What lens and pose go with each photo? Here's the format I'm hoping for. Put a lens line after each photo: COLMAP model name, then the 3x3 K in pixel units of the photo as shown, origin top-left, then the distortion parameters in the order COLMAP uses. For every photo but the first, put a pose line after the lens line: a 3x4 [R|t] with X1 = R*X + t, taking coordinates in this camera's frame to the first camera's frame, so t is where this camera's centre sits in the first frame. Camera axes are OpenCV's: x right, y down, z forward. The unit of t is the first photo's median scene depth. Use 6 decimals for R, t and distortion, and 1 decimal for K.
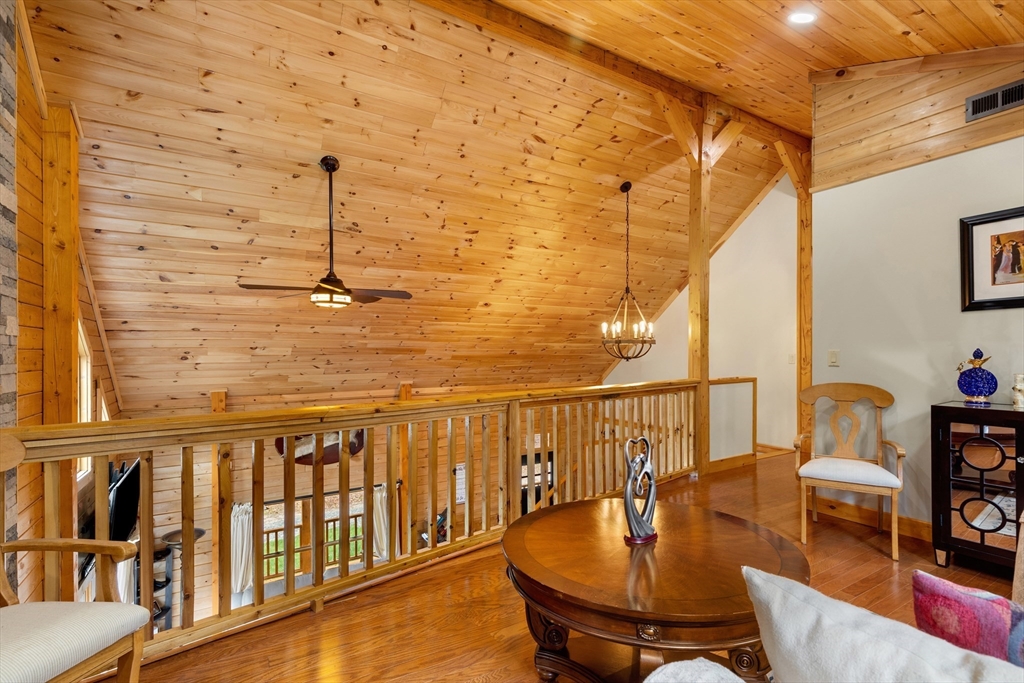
lens RADIAL K [[479.3, 0, 497.4], [0, 479.3, 349.6], [0, 0, 1]] dist [0.002516, -0.000482]
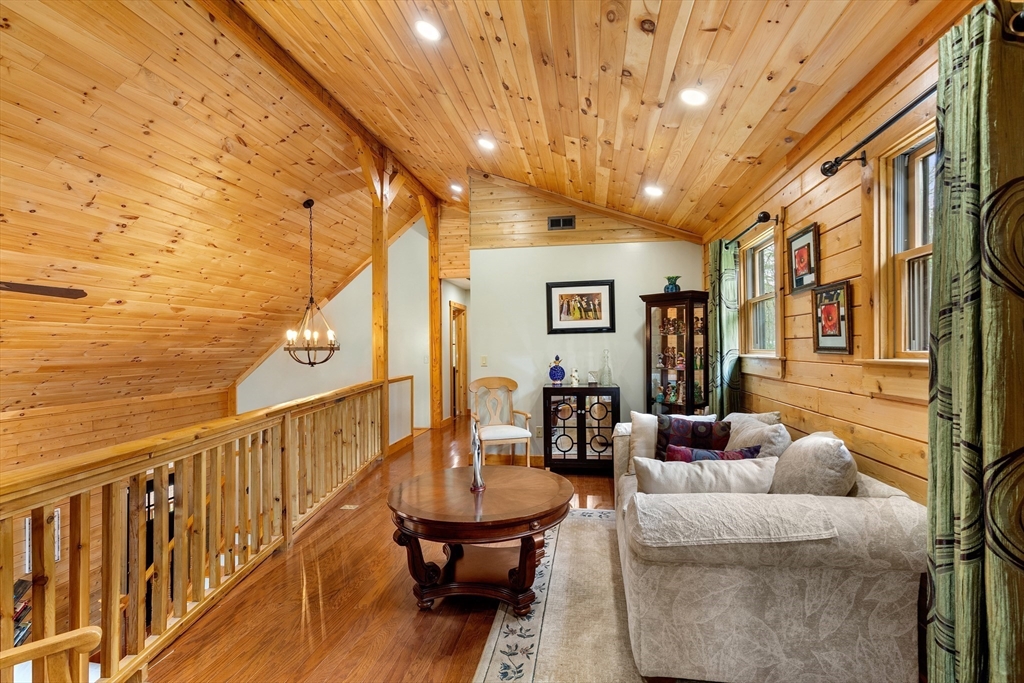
lens RADIAL K [[466.8, 0, 512.0], [0, 466.8, 341.5], [0, 0, 1]] dist [0.005399, -0.000367]
pose [[0.648506, 0.001984, 0.761207, -0.248986], [0.007599, 0.999930, -0.009080, -0.019960], [-0.761172, 0.011673, 0.648445, -0.020445]]
